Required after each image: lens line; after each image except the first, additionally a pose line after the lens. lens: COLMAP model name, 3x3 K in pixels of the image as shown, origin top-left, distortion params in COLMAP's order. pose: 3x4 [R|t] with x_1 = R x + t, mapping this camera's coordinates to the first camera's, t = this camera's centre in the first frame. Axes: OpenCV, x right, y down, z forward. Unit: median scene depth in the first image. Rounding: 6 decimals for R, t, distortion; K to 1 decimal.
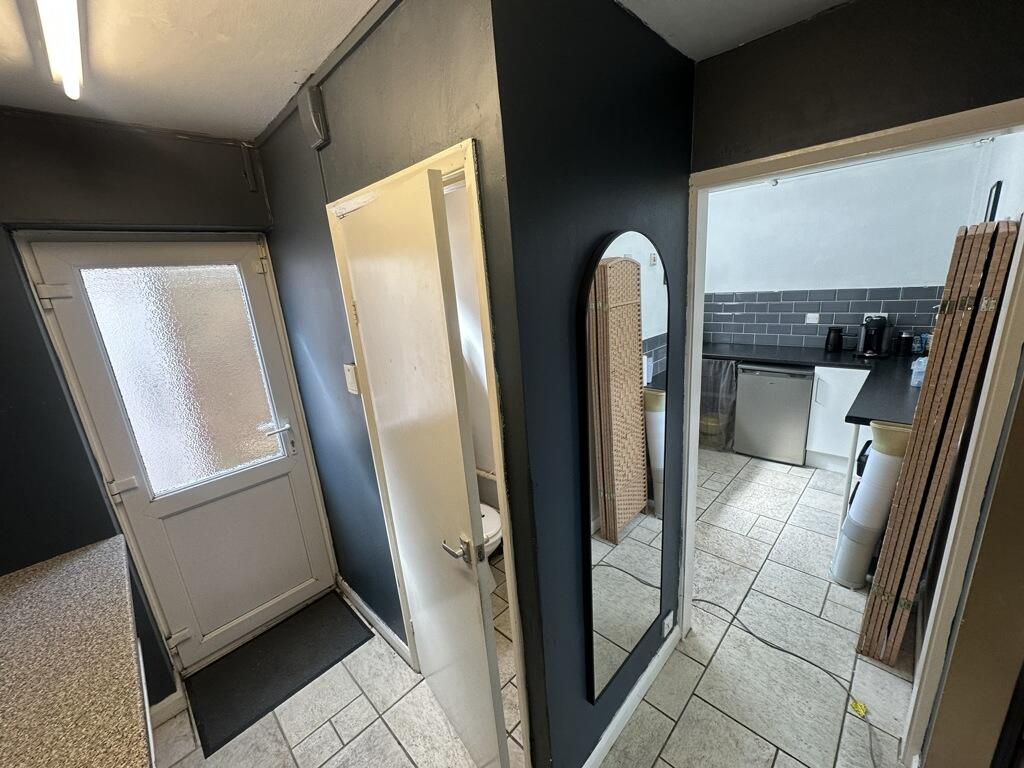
lens RADIAL K [[408.3, 0, 512.7], [0, 408.3, 387.3], [0, 0, 1]] dist [-0.005996, 0.002985]
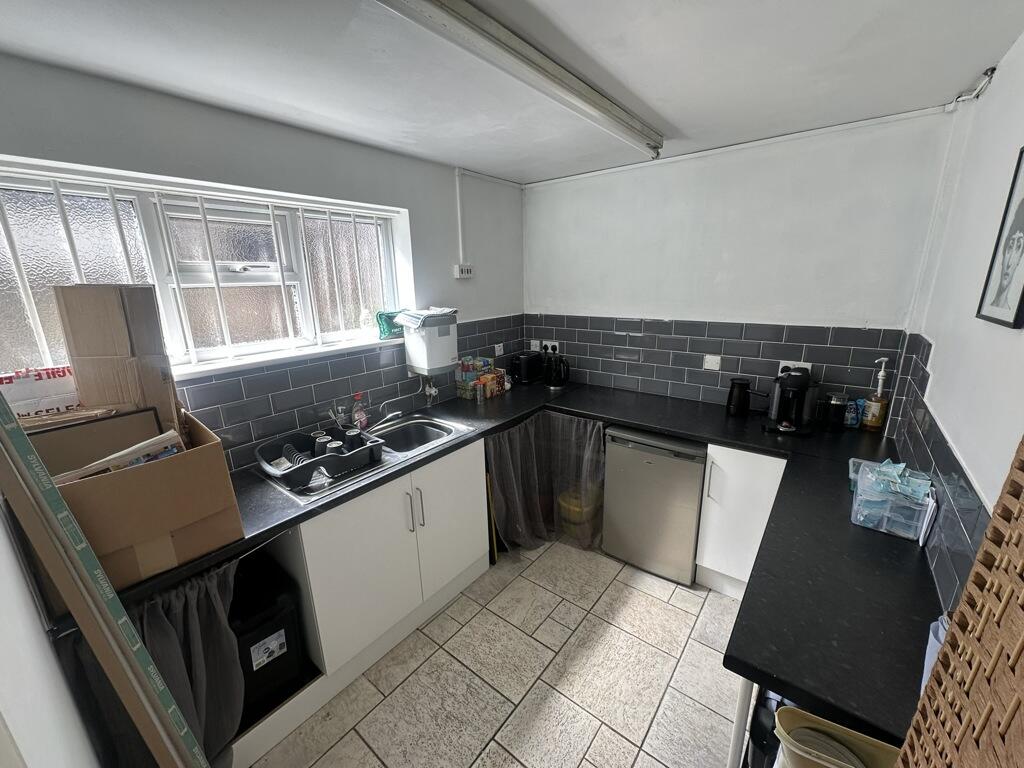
lens RADIAL K [[408.3, 0, 510.1], [0, 408.3, 387.3], [0, 0, 1]] dist [-0.005996, 0.002985]
pose [[0.992531, 0.023636, 0.119682, 0.357208], [-0.023006, 0.999713, -0.006641, -0.130714], [-0.119804, 0.003838, 0.992790, 0.402581]]
